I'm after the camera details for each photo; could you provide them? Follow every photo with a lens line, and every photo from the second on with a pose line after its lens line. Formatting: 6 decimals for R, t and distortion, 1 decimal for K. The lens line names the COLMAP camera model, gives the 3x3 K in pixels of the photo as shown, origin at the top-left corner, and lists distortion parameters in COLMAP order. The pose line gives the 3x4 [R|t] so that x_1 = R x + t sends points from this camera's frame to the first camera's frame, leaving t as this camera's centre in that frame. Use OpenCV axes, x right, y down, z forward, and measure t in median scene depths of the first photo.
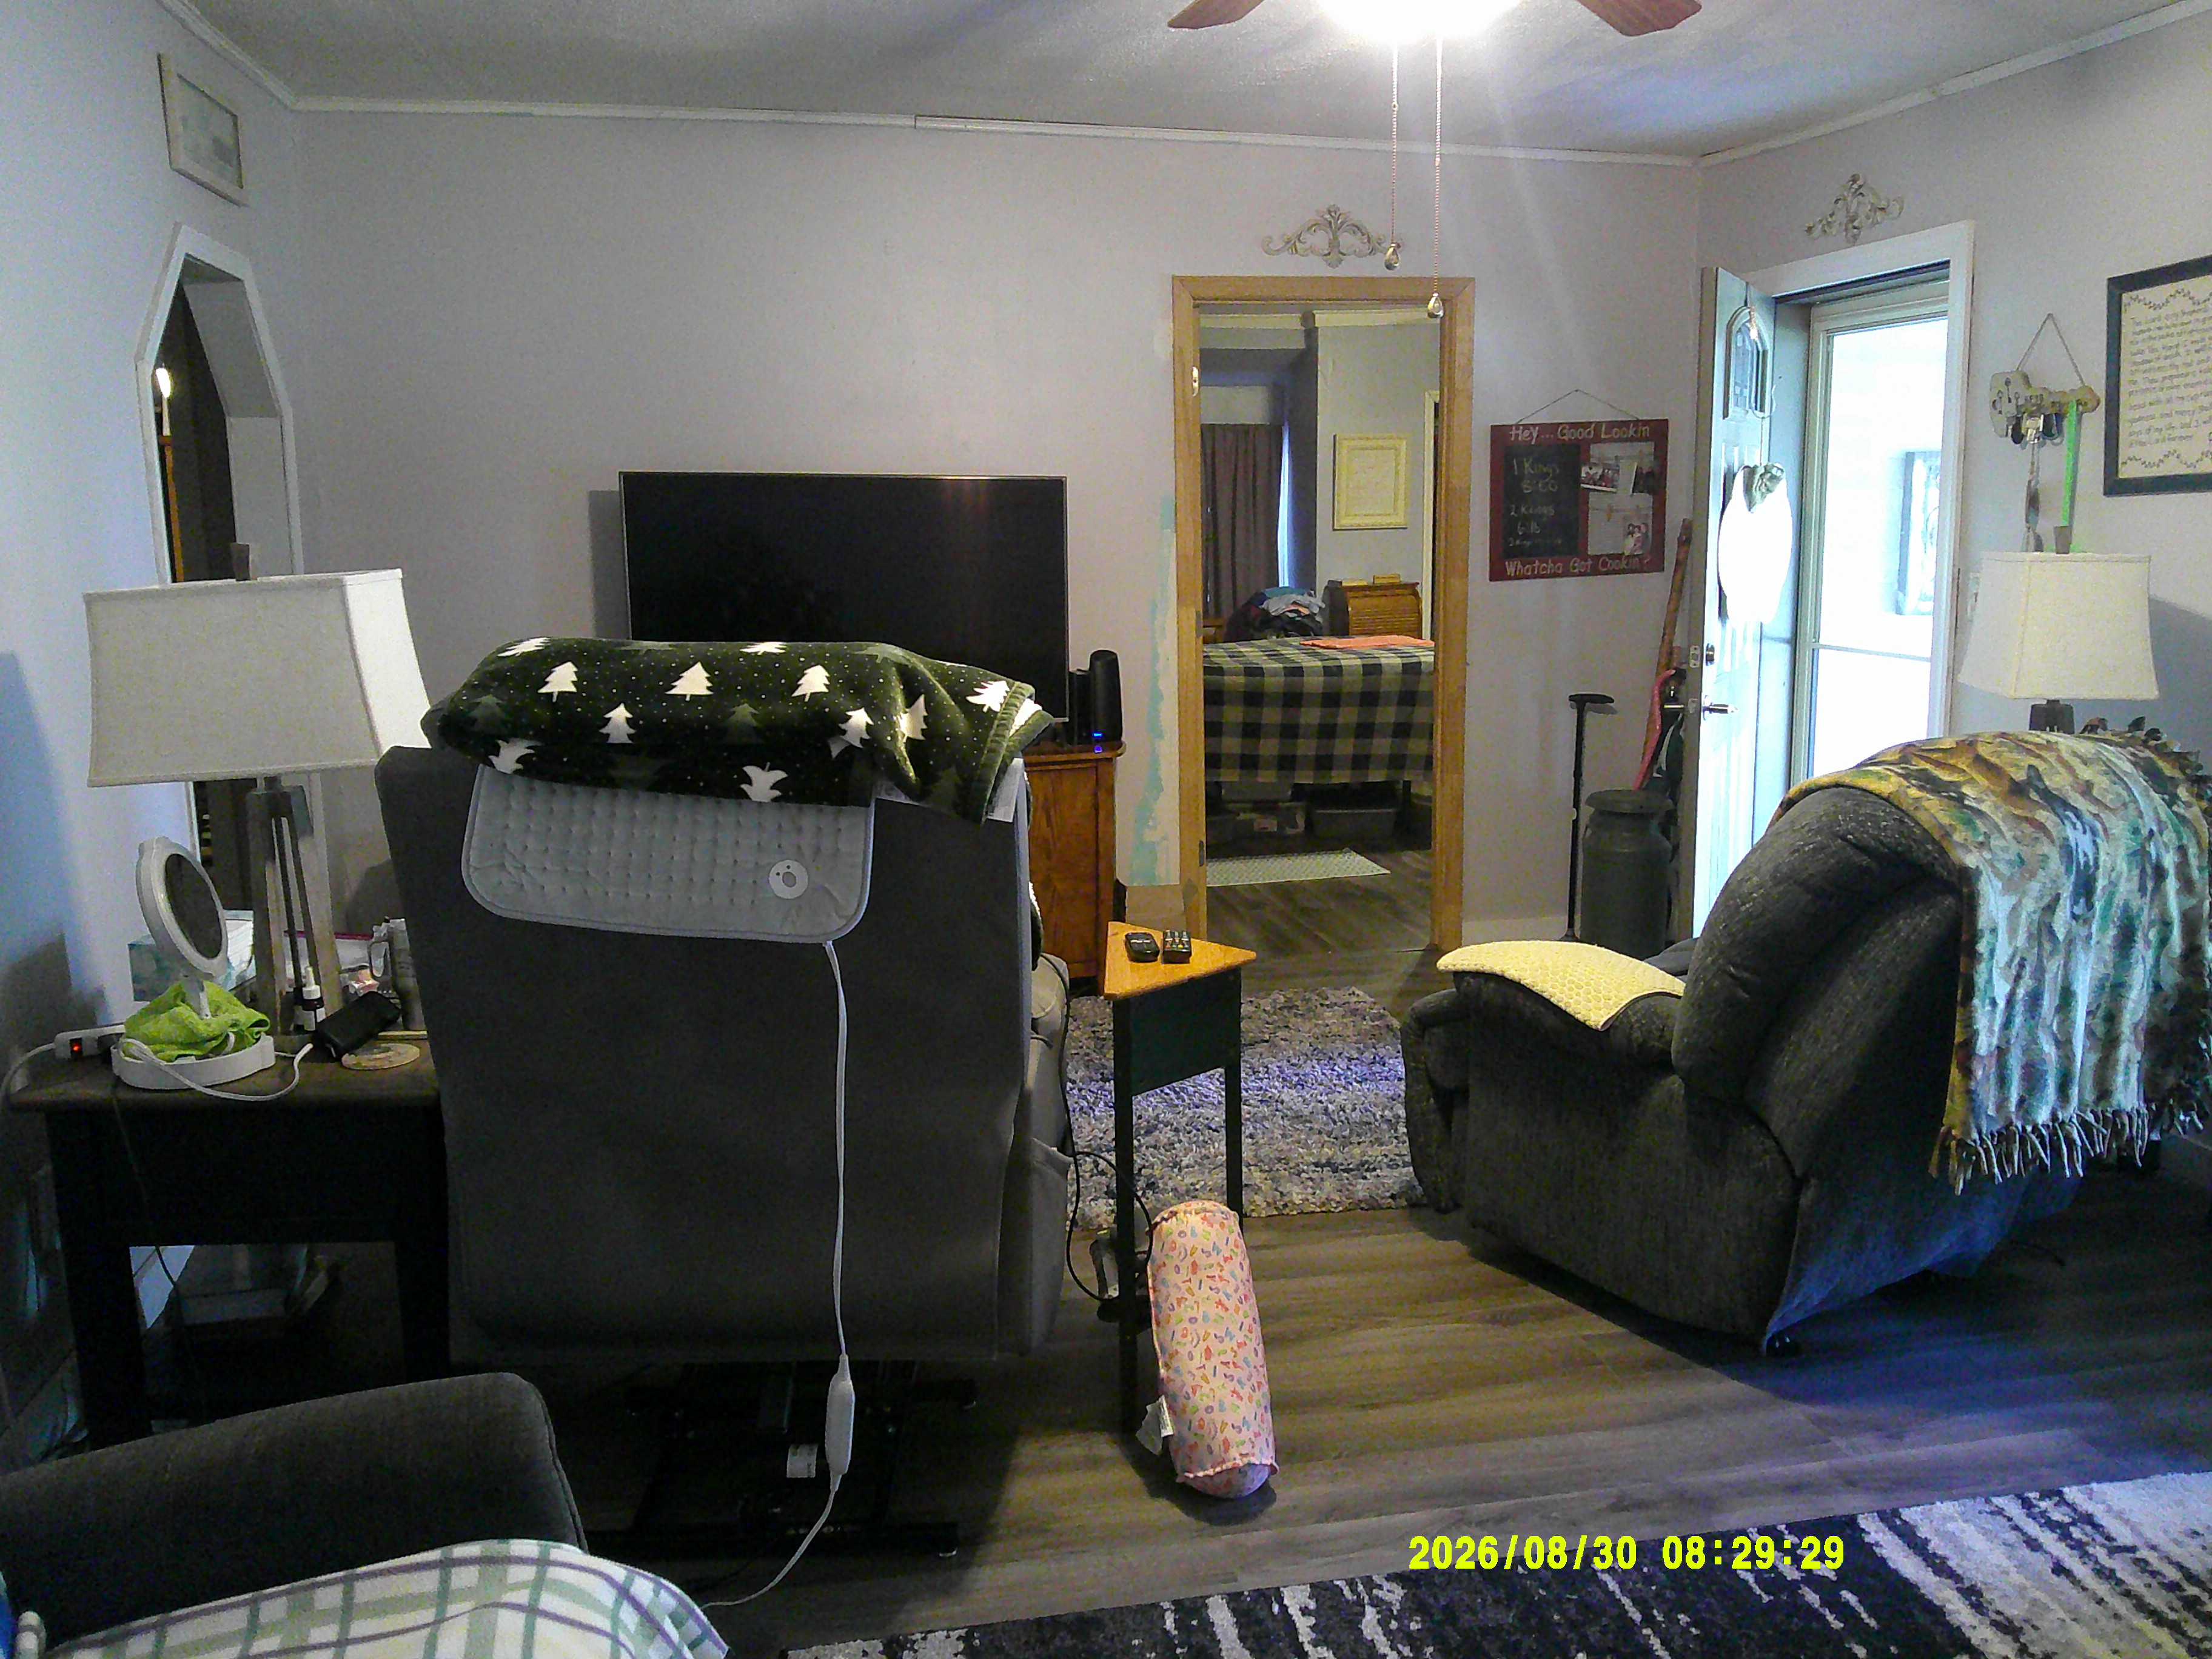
lens RADIAL K [[1739.7, 0, 1106.0], [0, 1739.7, 829.5], [0, 0, 1]] dist [0.078166, -0.158818]
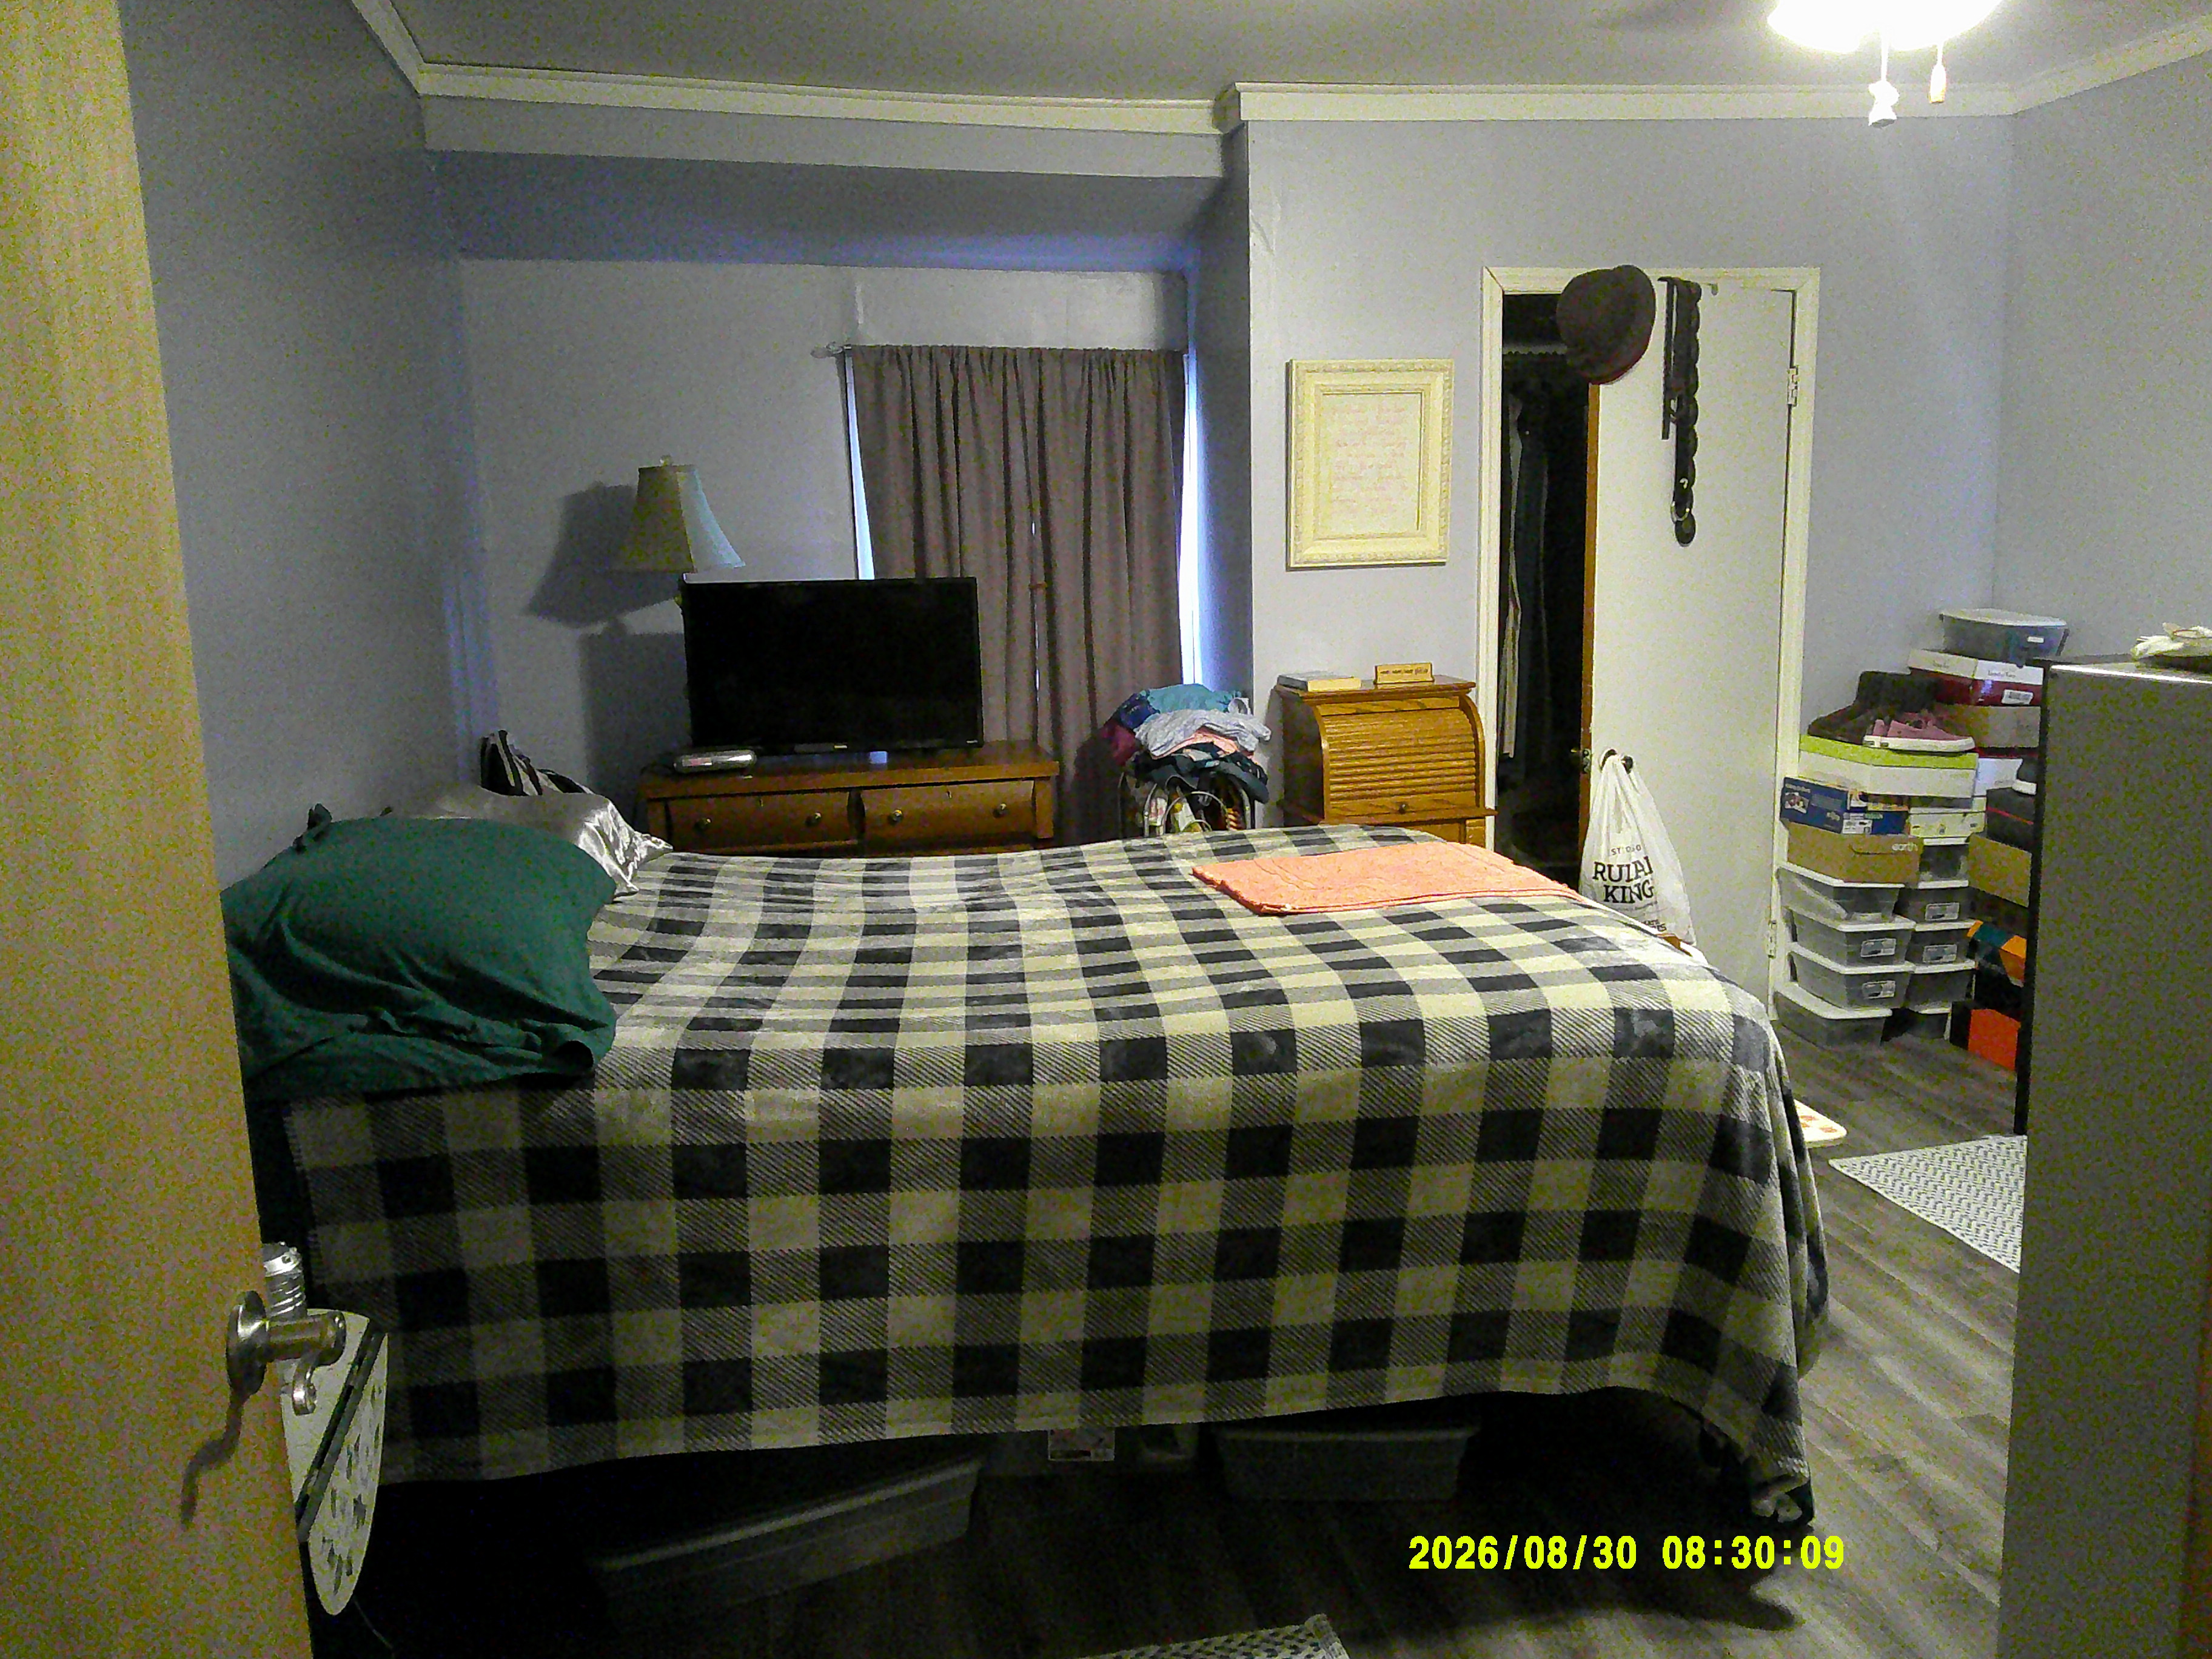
lens RADIAL K [[1739.7, 0, 1106.0], [0, 1739.7, 829.5], [0, 0, 1]] dist [0.078166, -0.158818]
pose [[0.999933, -0.008958, 0.007289, 0.078706], [0.009035, 0.999903, -0.010626, -0.098942], [-0.007193, 0.010691, 0.999917, 0.543726]]
